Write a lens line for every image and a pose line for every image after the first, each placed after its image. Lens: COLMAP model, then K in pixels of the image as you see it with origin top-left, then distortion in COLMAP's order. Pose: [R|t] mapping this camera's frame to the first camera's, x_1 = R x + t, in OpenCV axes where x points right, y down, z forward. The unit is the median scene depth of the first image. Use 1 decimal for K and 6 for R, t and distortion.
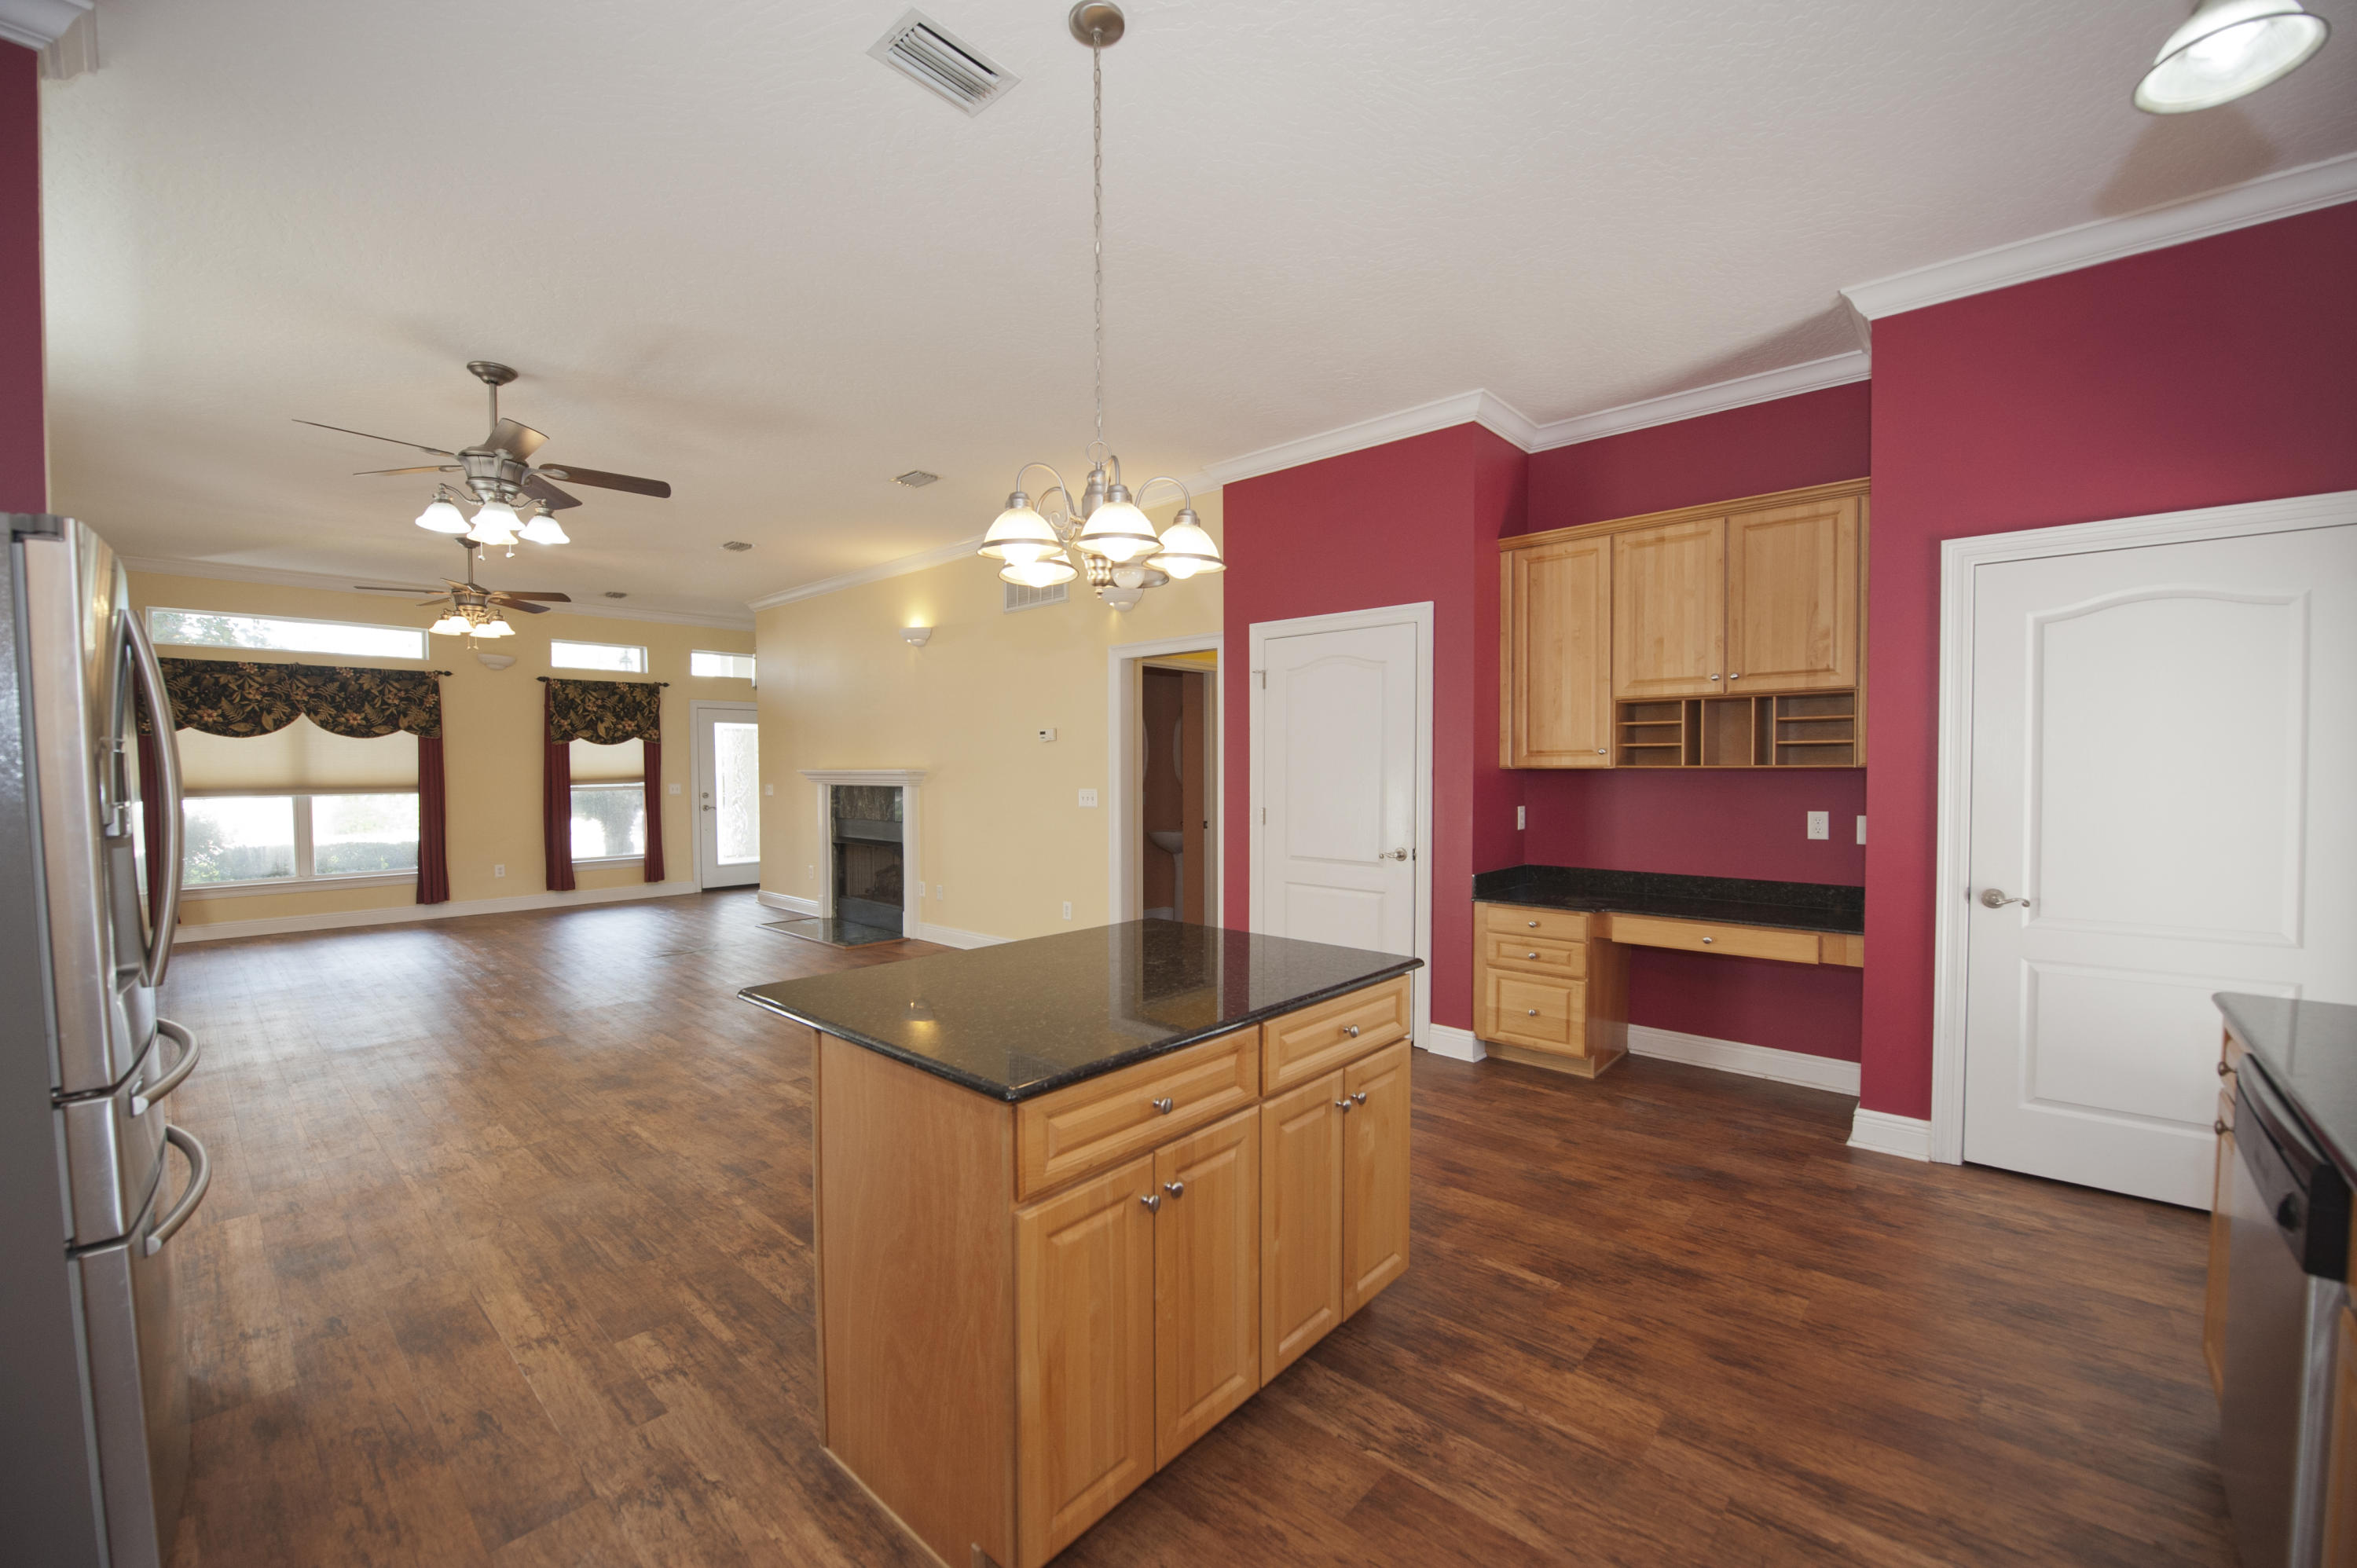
lens RADIAL K [[941.0, 0, 1187.1], [0, 941.0, 793.1], [0, 0, 1]] dist [-0.014729, -0.002275]
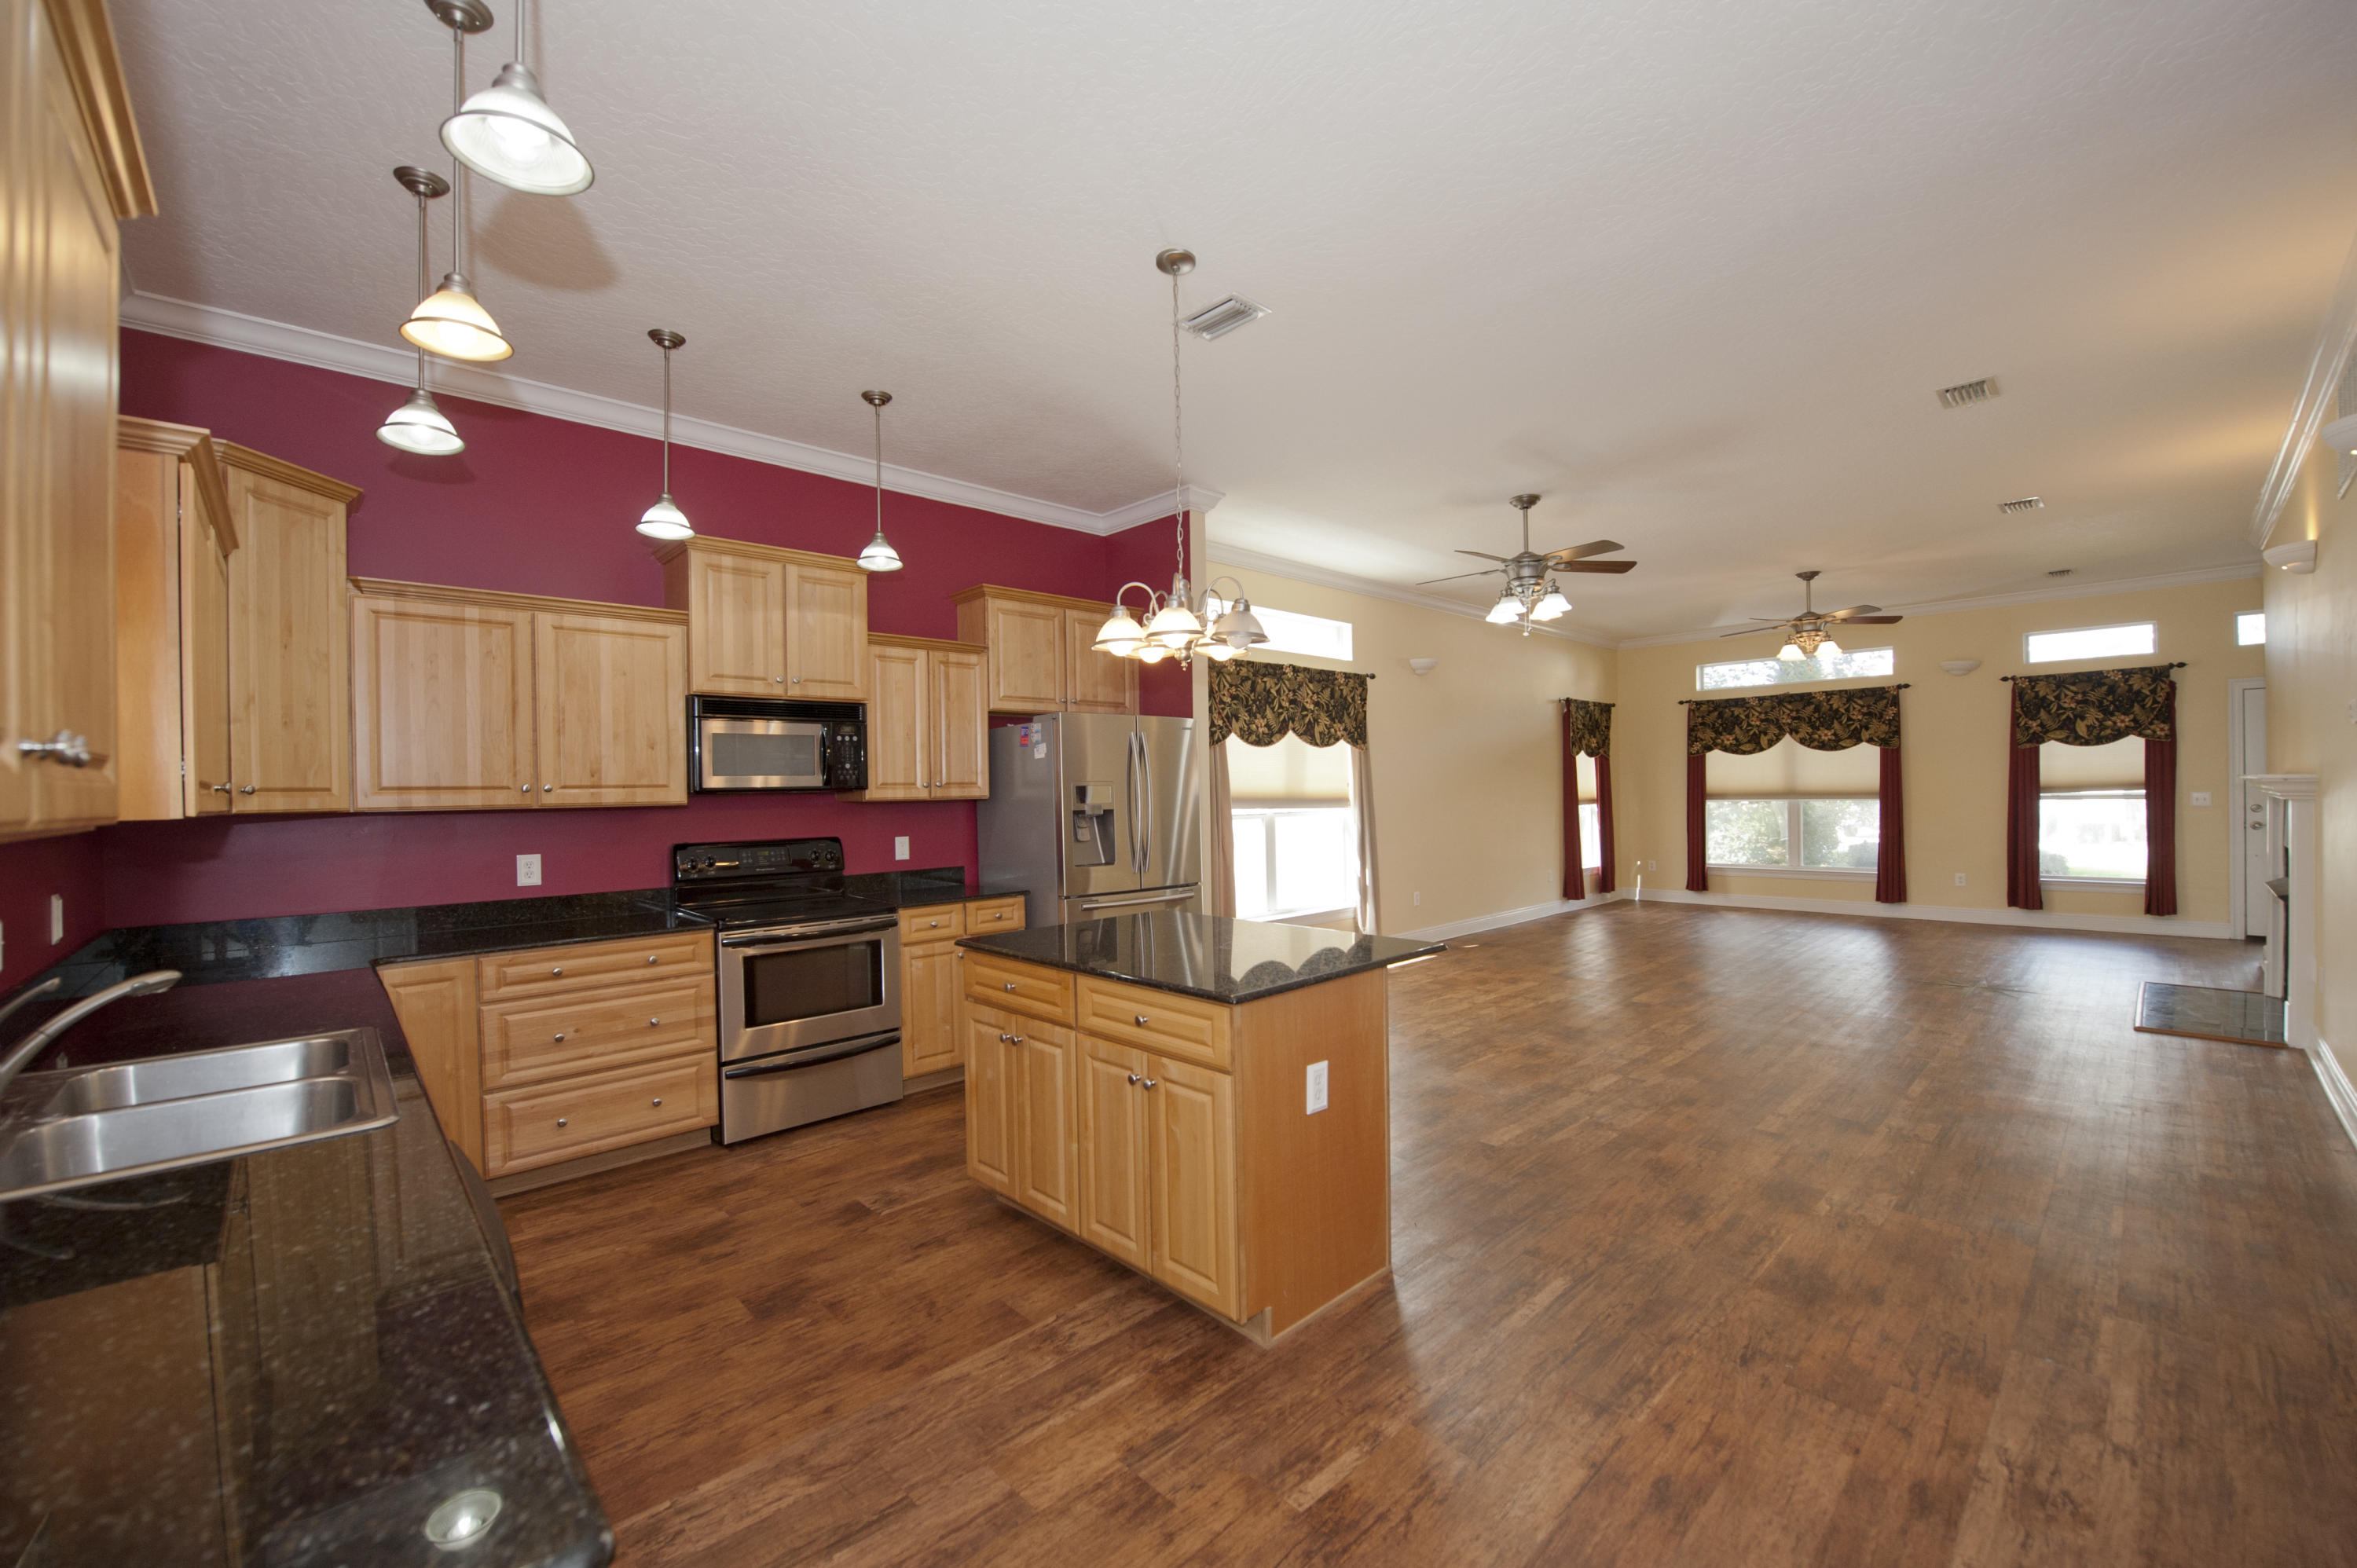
lens RADIAL K [[941.0, 0, 1184.1], [0, 941.0, 794.2], [0, 0, 1]] dist [-0.014729, -0.002275]
pose [[-0.080721, 0.009773, -0.996689, 0.352533], [-0.009981, 0.999894, 0.010613, -0.010526], [0.996687, 0.010805, -0.080615, 0.304137]]
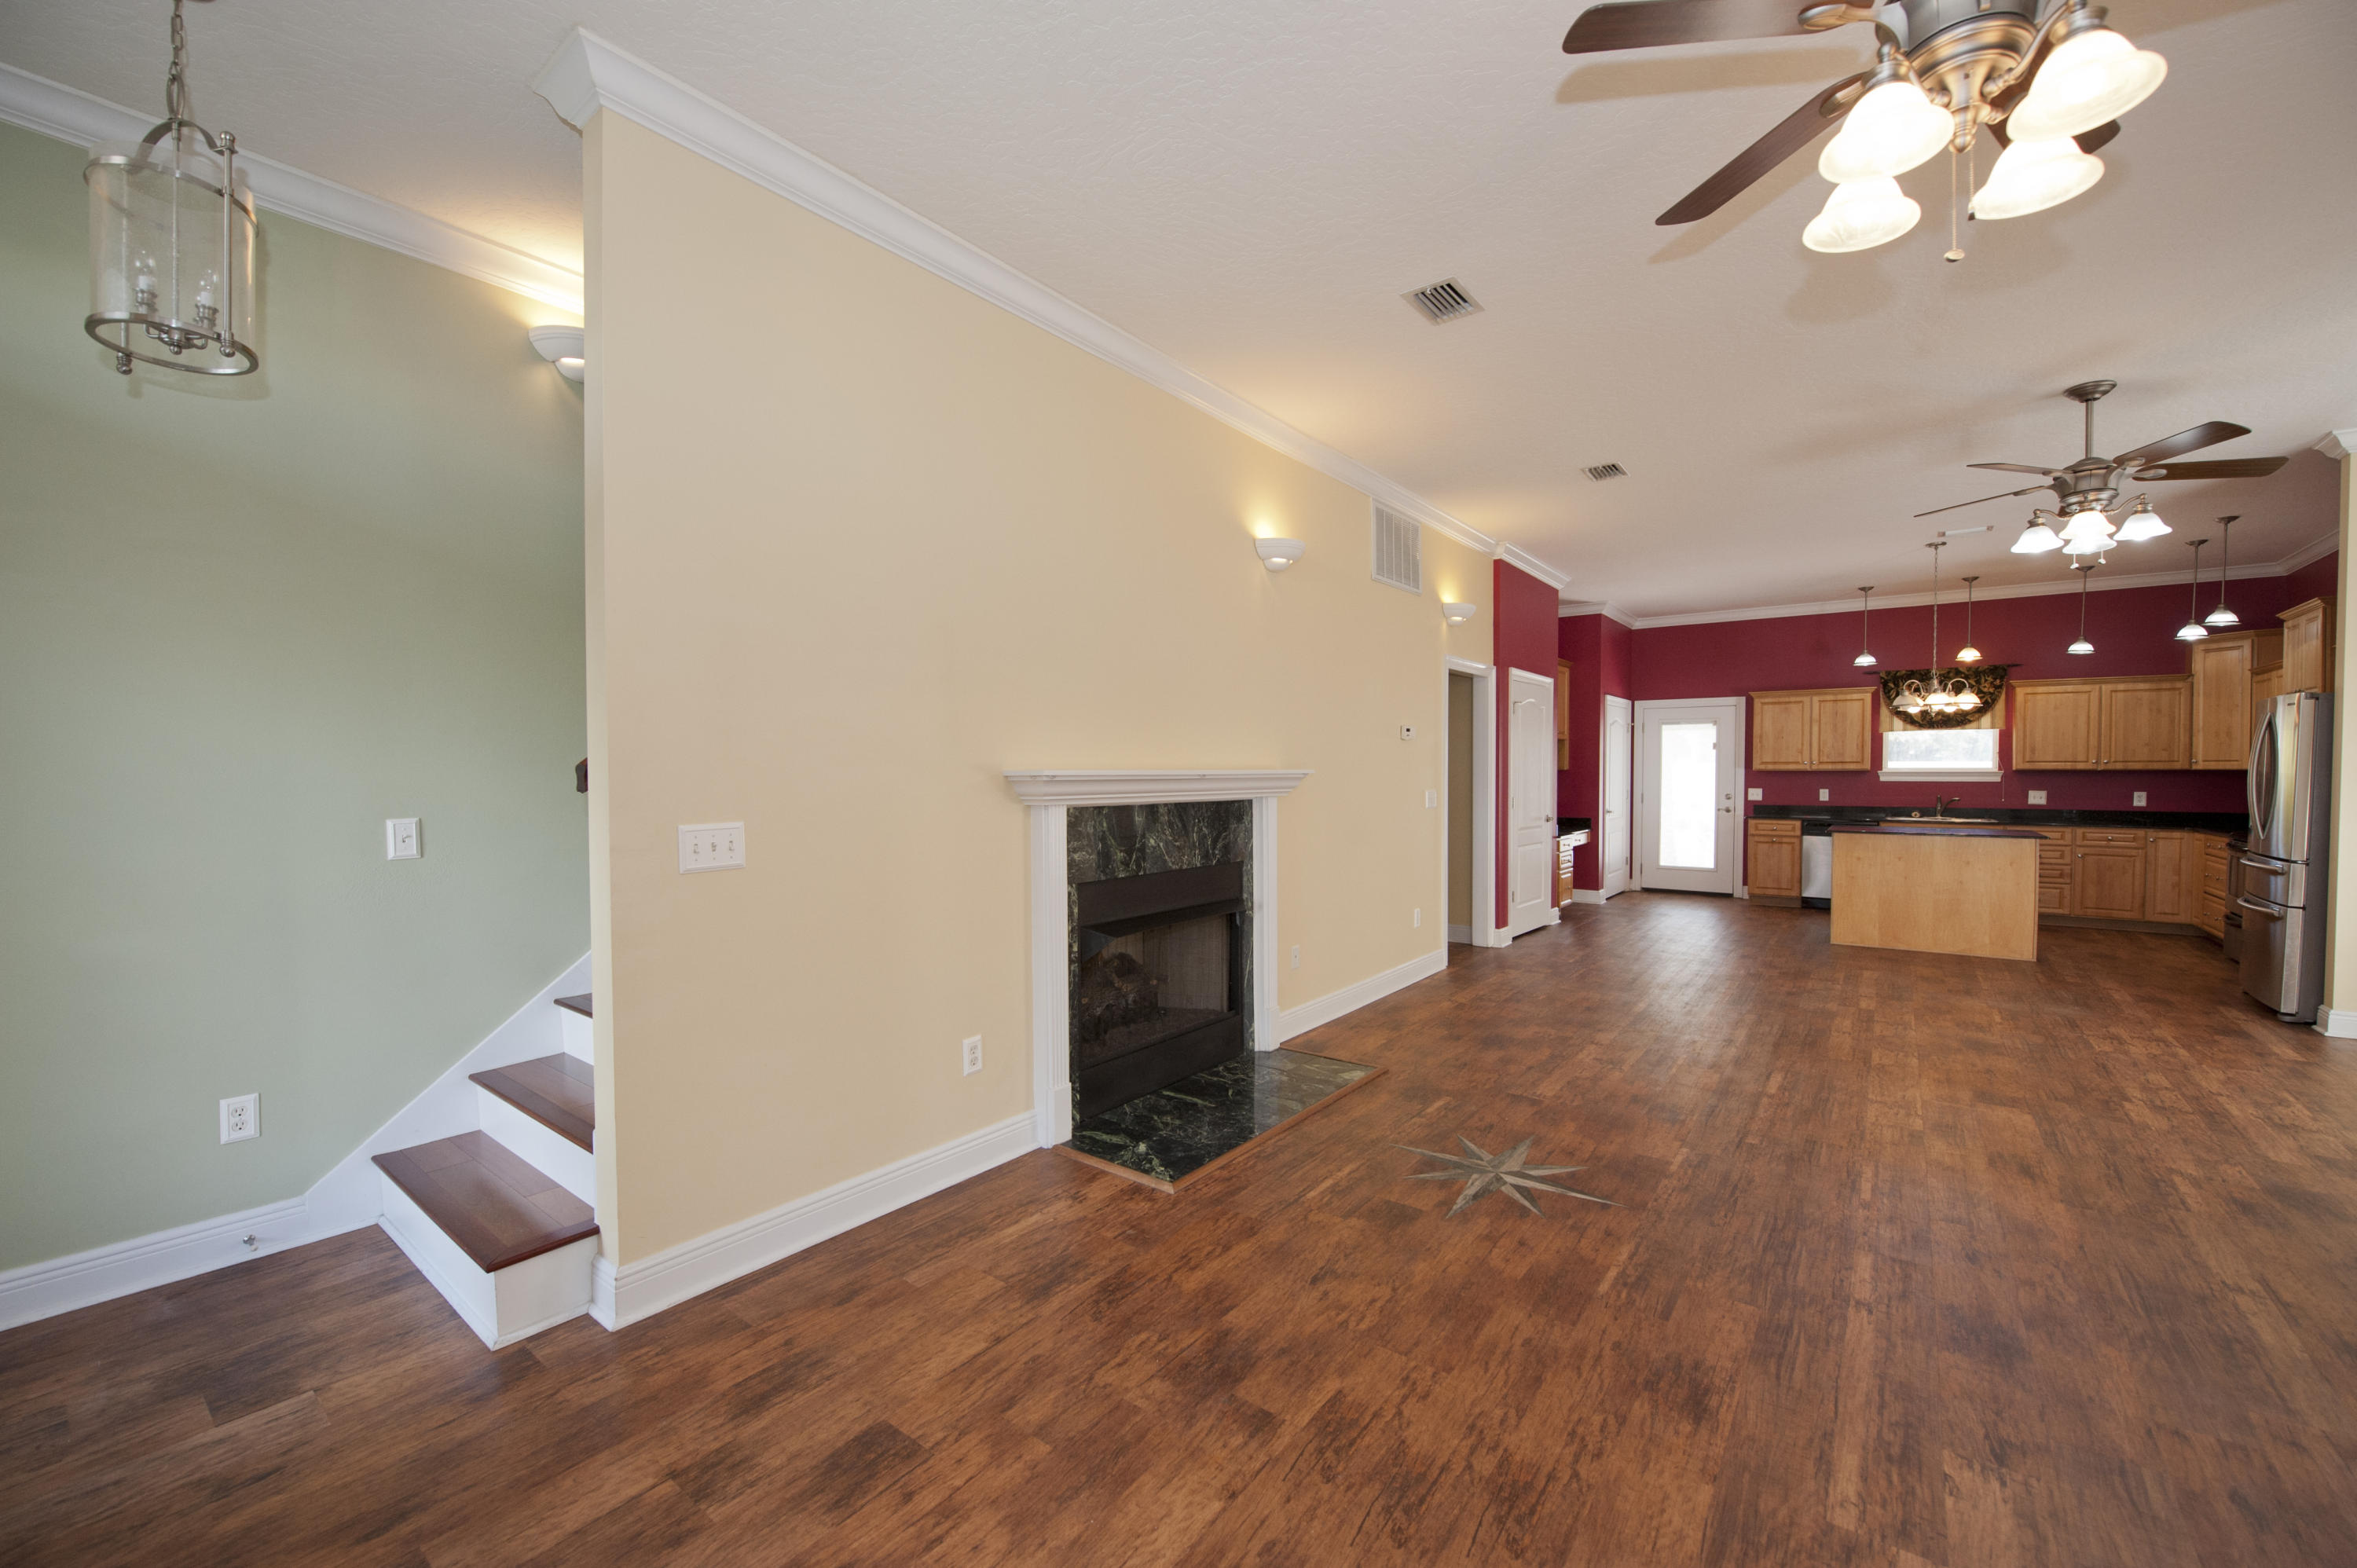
lens RADIAL K [[941.0, 0, 1187.2], [0, 941.0, 786.5], [0, 0, 1]] dist [-0.014729, -0.002275]
pose [[-0.082207, -0.013345, 0.996526, -0.859496], [0.029610, 0.999436, 0.015827, -0.024857], [-0.996175, 0.030808, -0.081766, 1.061064]]
